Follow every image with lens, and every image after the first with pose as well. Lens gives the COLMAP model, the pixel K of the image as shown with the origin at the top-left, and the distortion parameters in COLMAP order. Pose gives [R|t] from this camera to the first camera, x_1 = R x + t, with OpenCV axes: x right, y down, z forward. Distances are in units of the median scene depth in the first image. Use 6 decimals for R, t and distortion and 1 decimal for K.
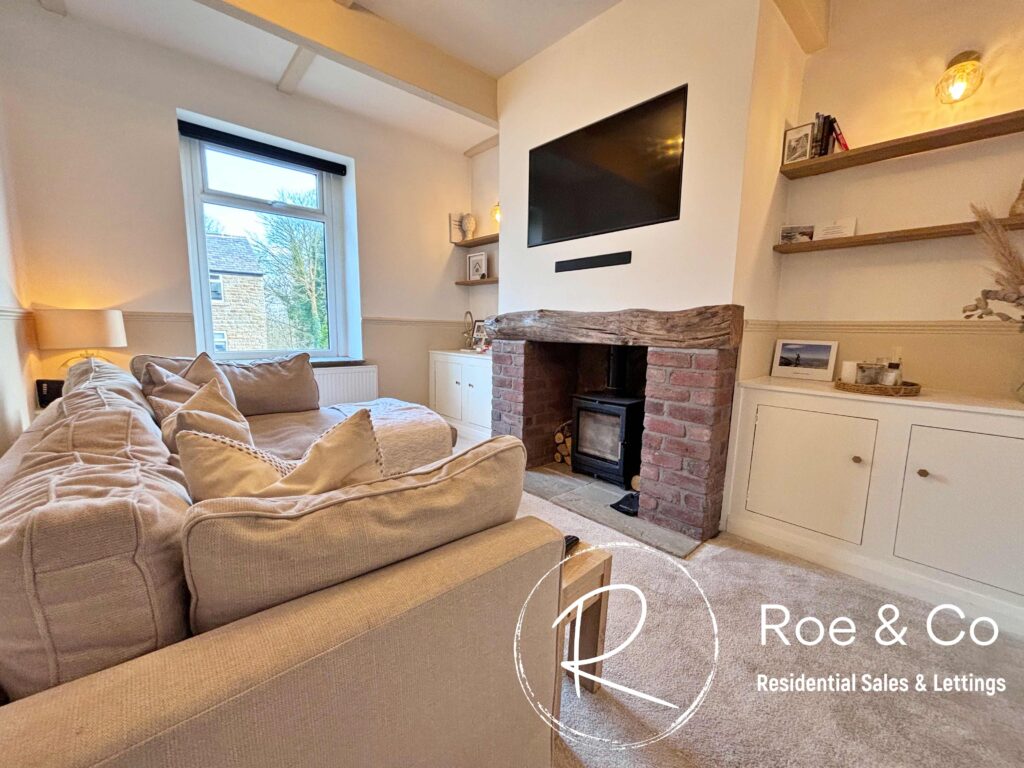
lens RADIAL K [[410.7, 0, 510.3], [0, 410.7, 382.4], [0, 0, 1]] dist [0.003849, -0.001663]
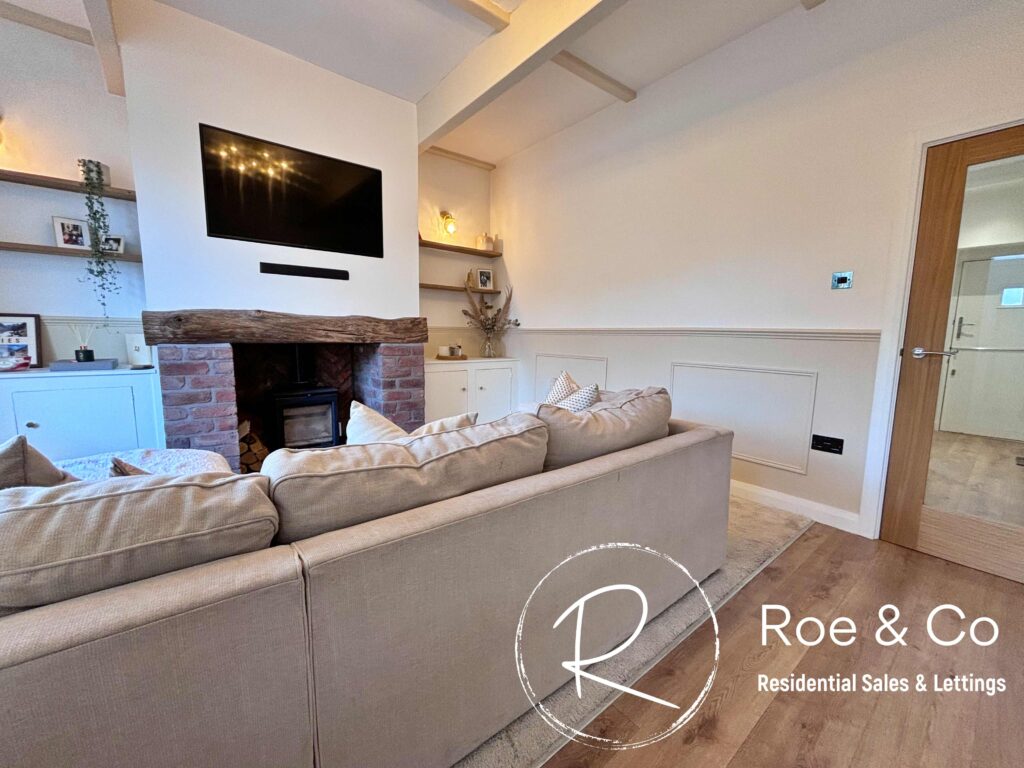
lens RADIAL K [[410.7, 0, 508.0], [0, 410.7, 385.1], [0, 0, 1]] dist [0.003849, -0.001663]
pose [[0.078442, -0.135030, 0.987732, -0.958854], [0.122731, 0.984556, 0.124849, -0.060848], [-0.989335, 0.111432, 0.093802, 0.397900]]
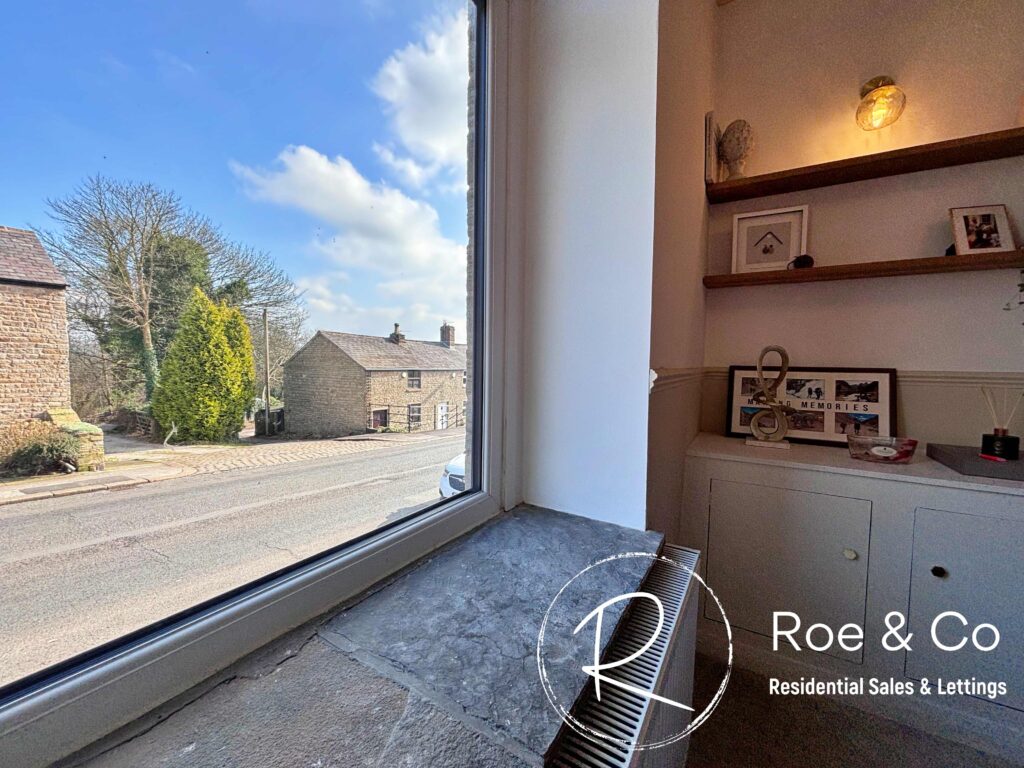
lens RADIAL K [[410.7, 0, 510.6], [0, 410.7, 383.9], [0, 0, 1]] dist [0.003849, -0.001663]
pose [[0.956035, -0.015016, 0.292867, -0.798537], [0.037678, 0.996701, -0.071890, -0.203519], [-0.290821, 0.079764, 0.953447, 1.195837]]
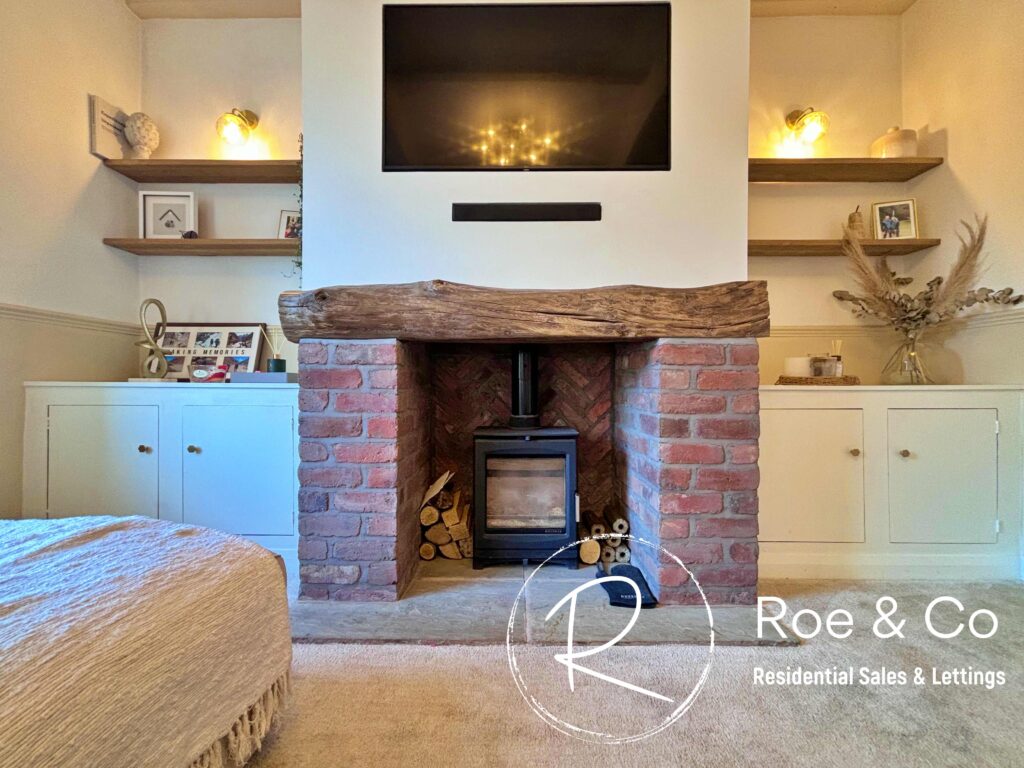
lens RADIAL K [[410.7, 0, 515.3], [0, 410.7, 385.7], [0, 0, 1]] dist [0.003849, -0.001663]
pose [[0.681260, -0.014159, 0.731905, -0.288572], [0.106764, 0.991044, -0.080203, 0.017474], [-0.724215, 0.132780, 0.676670, 0.650796]]
